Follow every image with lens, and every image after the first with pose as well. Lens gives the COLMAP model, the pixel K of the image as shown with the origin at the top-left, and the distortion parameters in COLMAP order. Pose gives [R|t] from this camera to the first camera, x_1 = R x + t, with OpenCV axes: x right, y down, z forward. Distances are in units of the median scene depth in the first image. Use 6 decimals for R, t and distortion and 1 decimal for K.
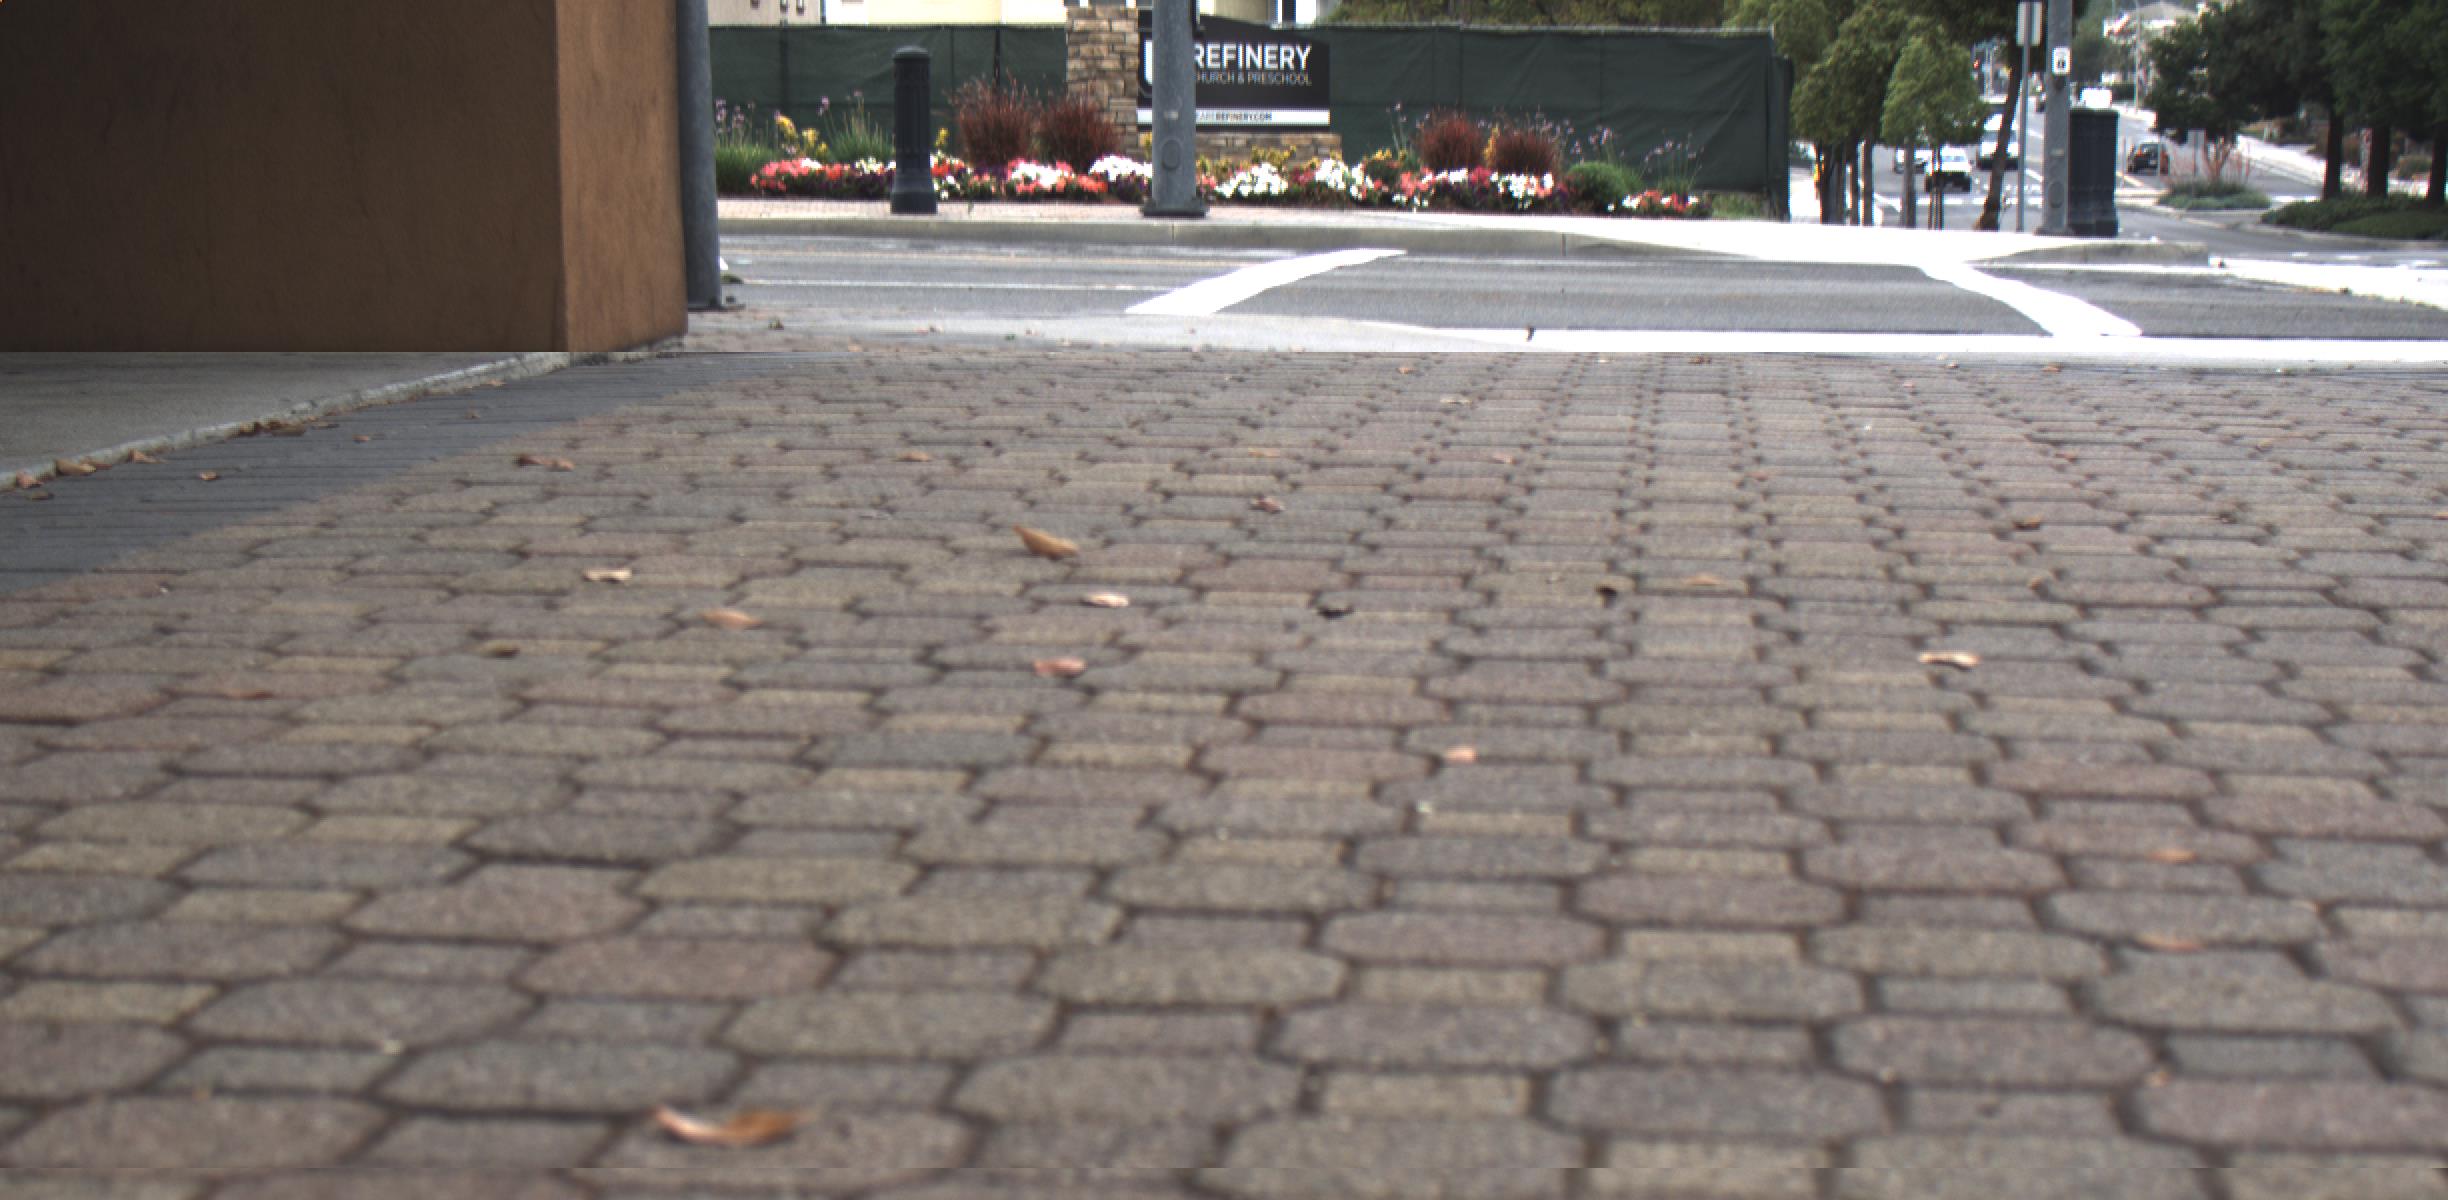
lens RADIAL K [[4674.3, 0, 1293.2], [0, 4674.3, 1048.0], [0, 0, 1]] dist [-0.167403, 0.941487]
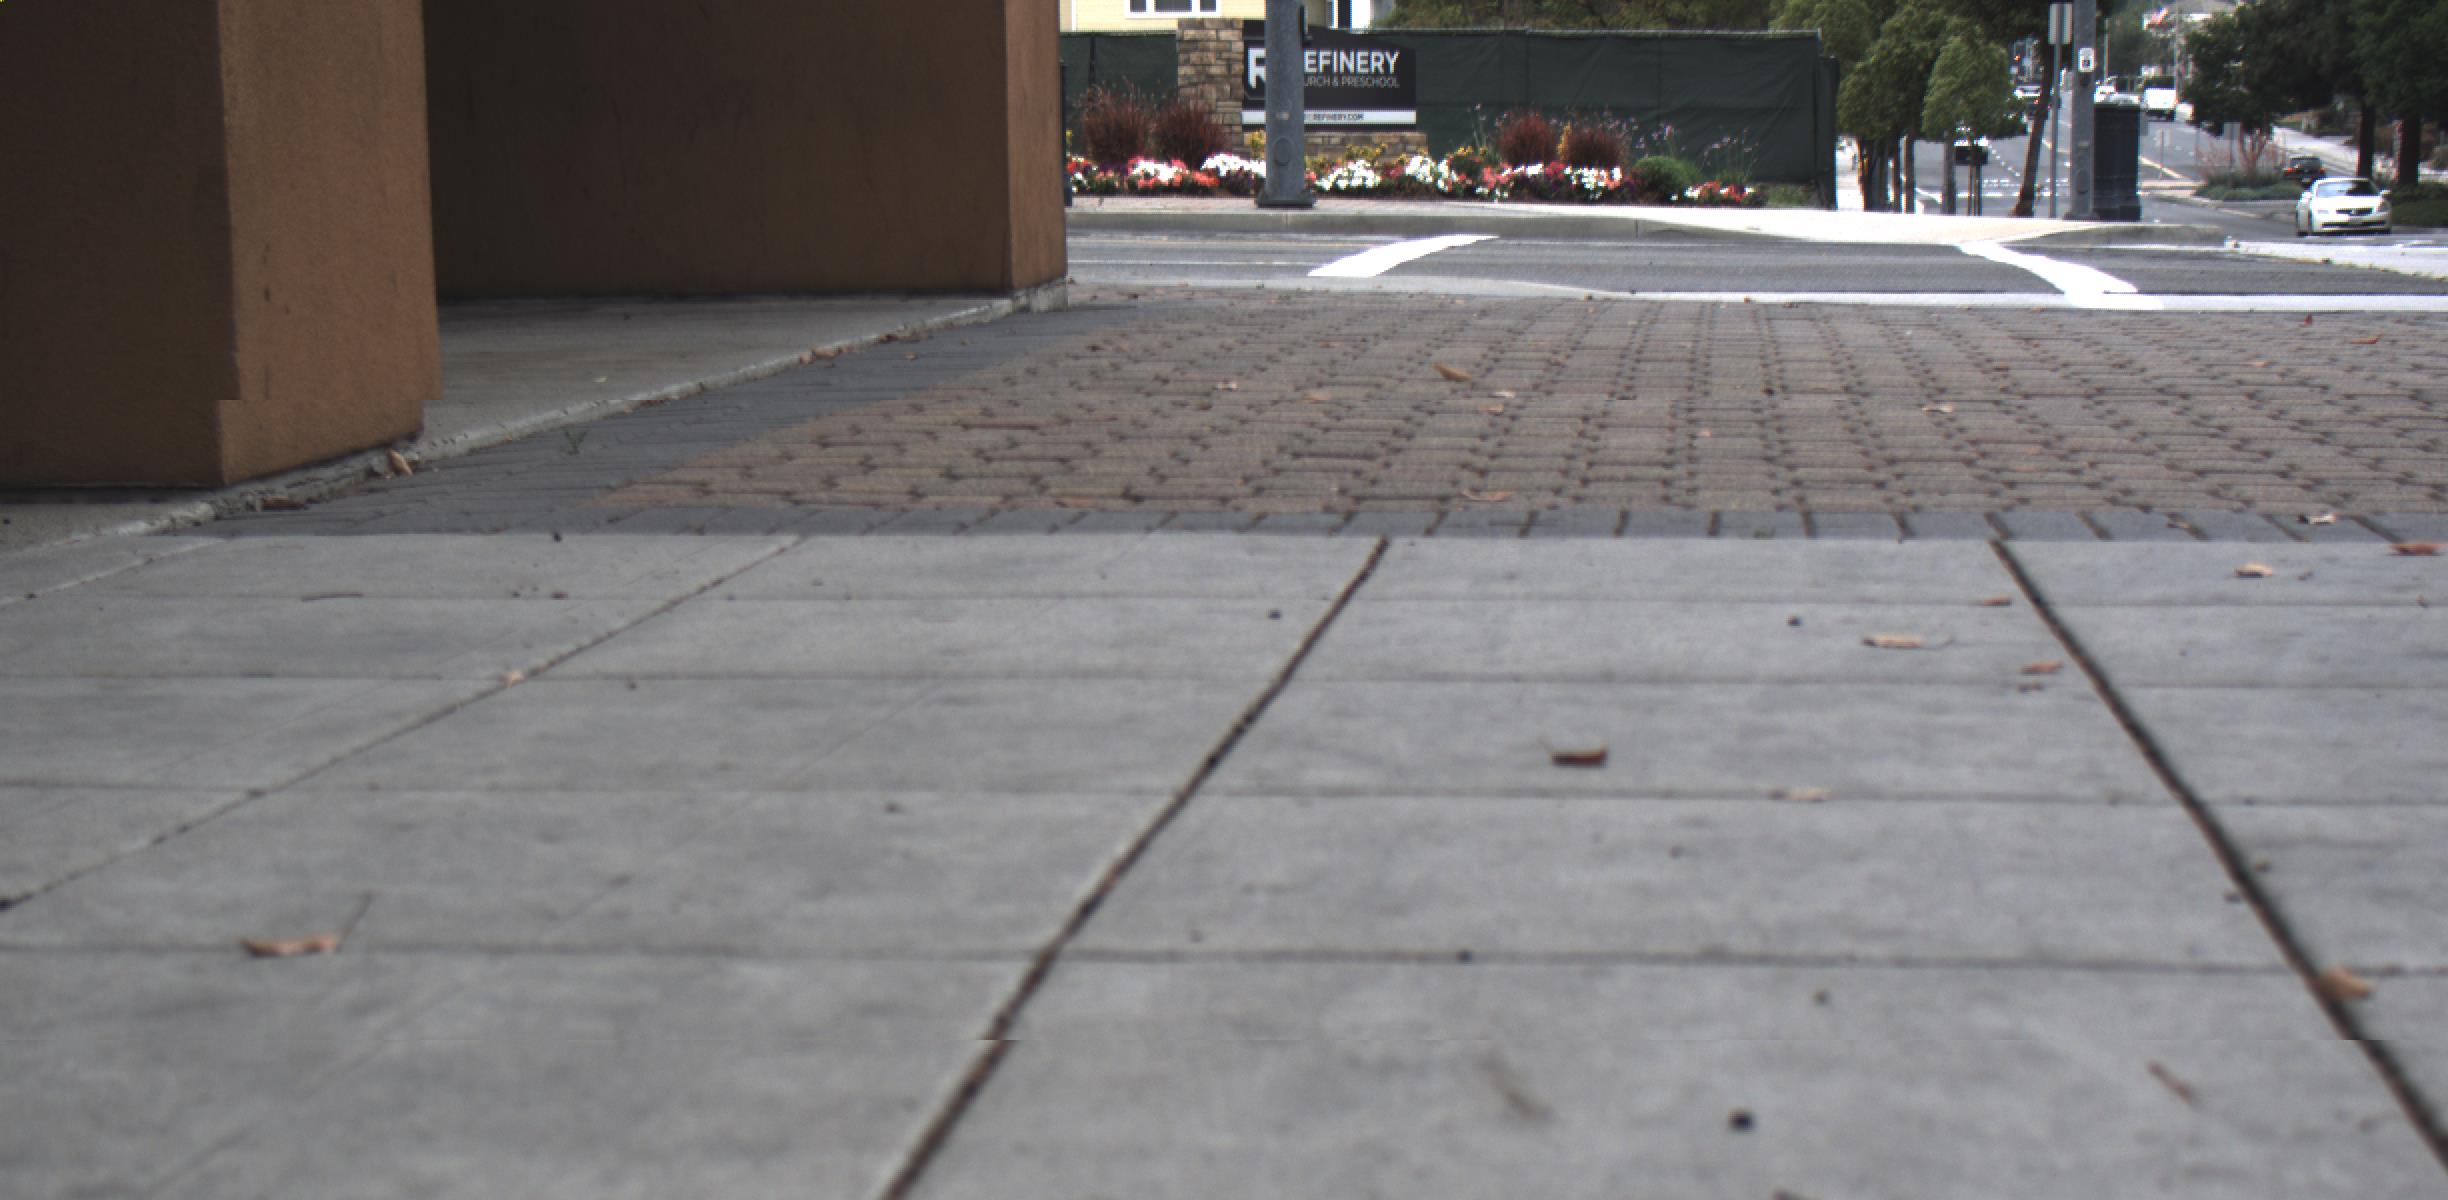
lens RADIAL K [[4674.3, 0, 1293.2], [0, 4674.3, 1048.0], [0, 0, 1]] dist [-0.167403, 0.941487]
pose [[0.999930, -0.006350, -0.010011, -0.011074], [0.006350, 0.999980, 0.000025, 0.017562], [0.010011, -0.000088, 0.999950, -0.088527]]
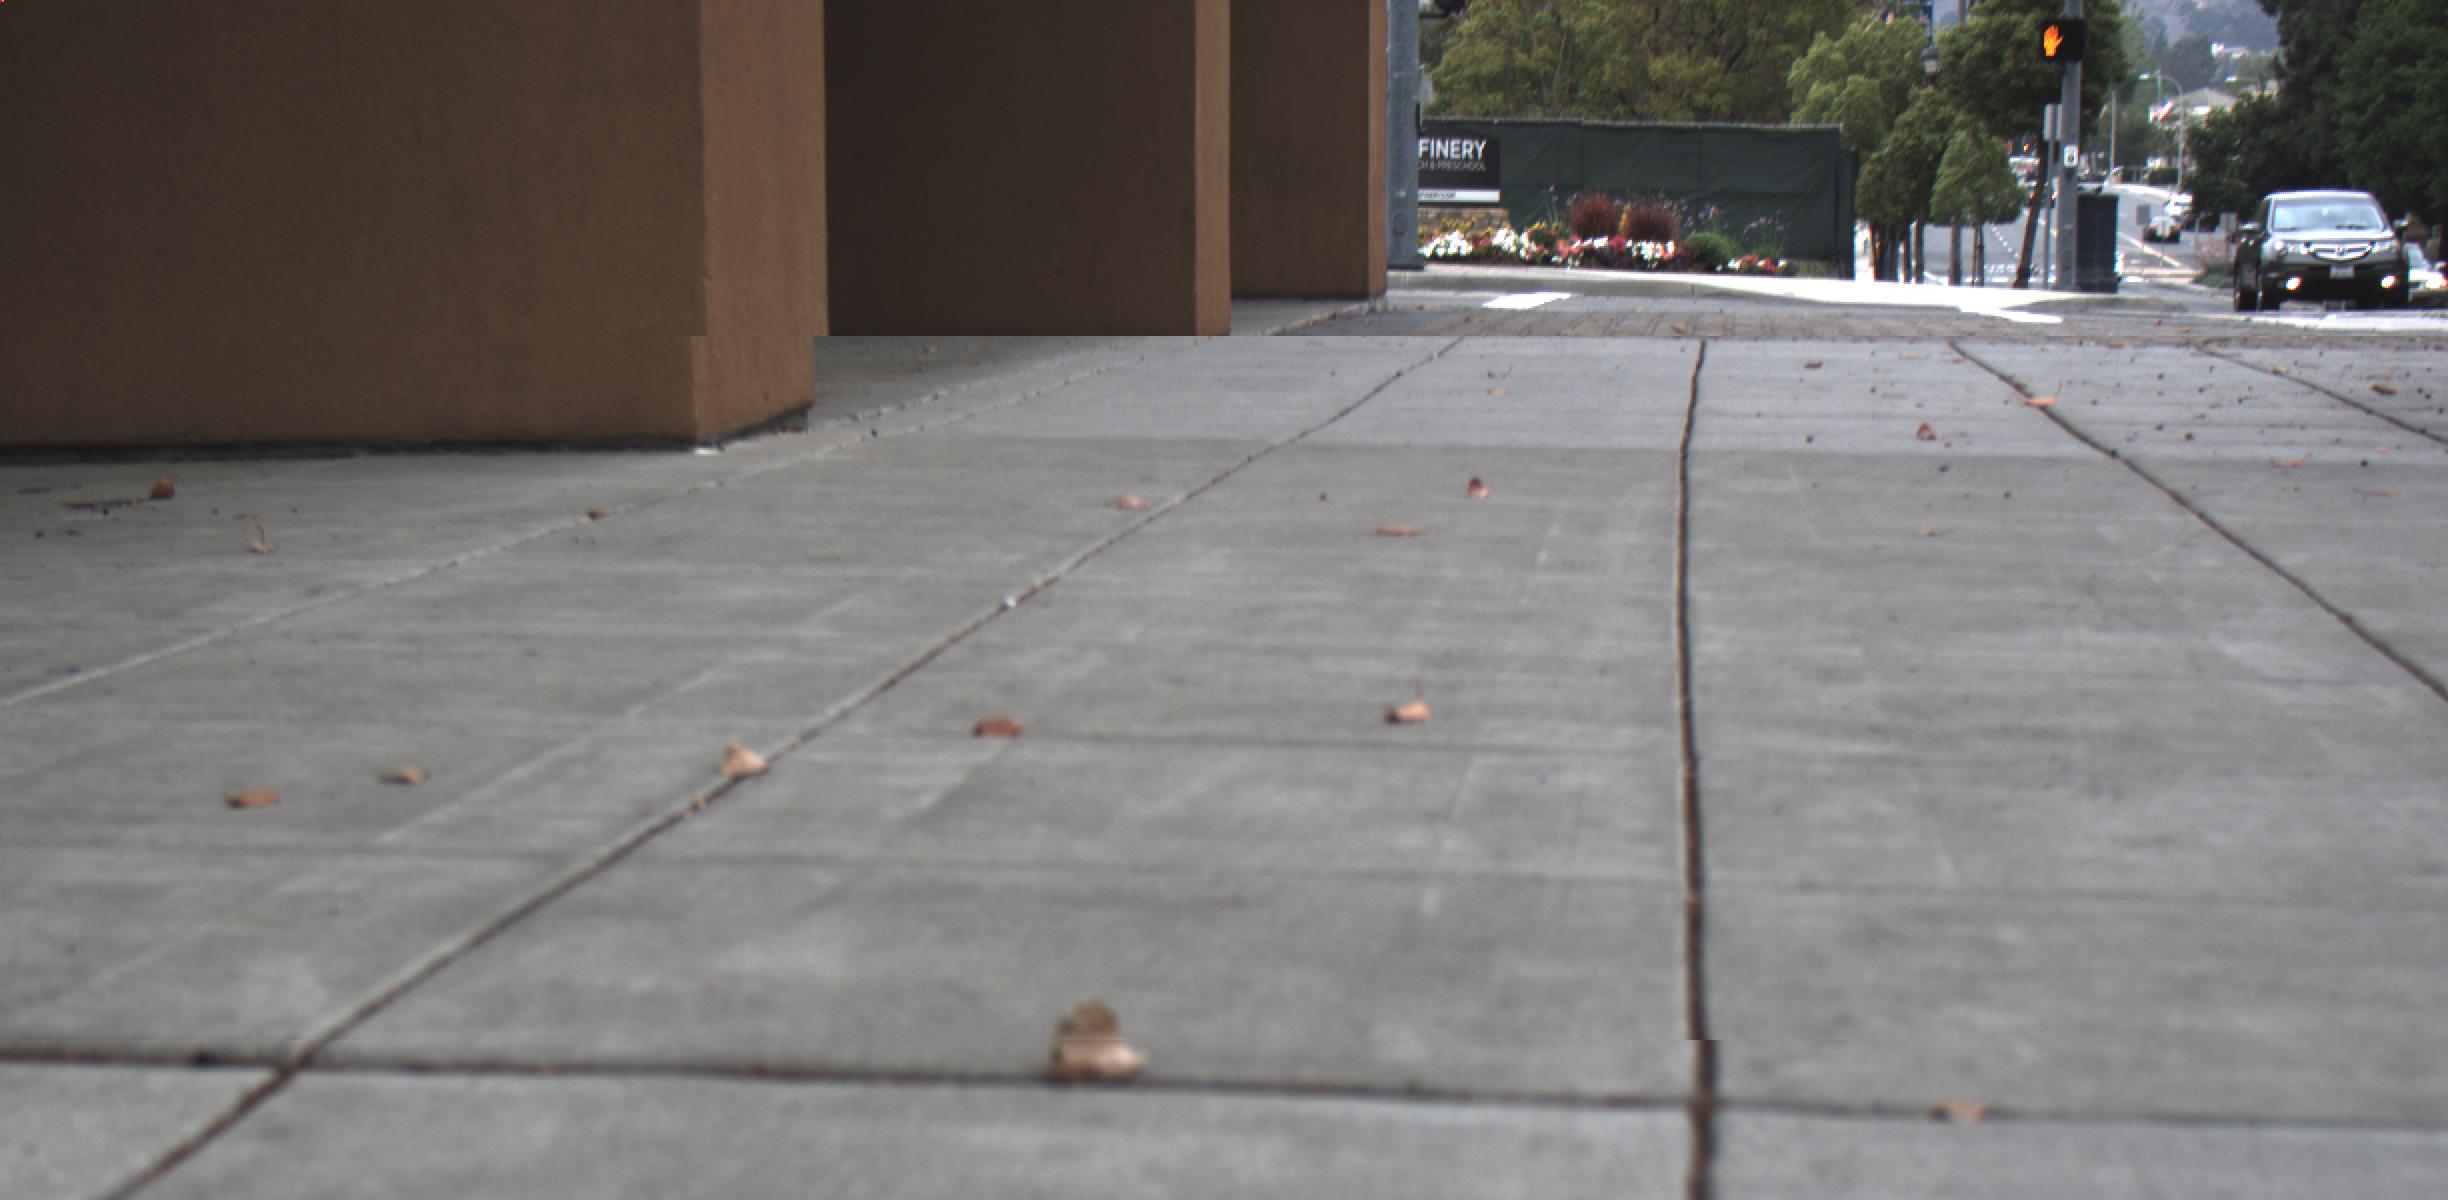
lens RADIAL K [[4674.3, 0, 1293.2], [0, 4674.3, 1048.0], [0, 0, 1]] dist [-0.167403, 0.941487]
pose [[0.999924, 0.007445, -0.009821, -0.033460], [-0.007605, 0.999837, -0.016355, 0.053779], [0.009698, 0.016428, 0.999818, -0.267536]]
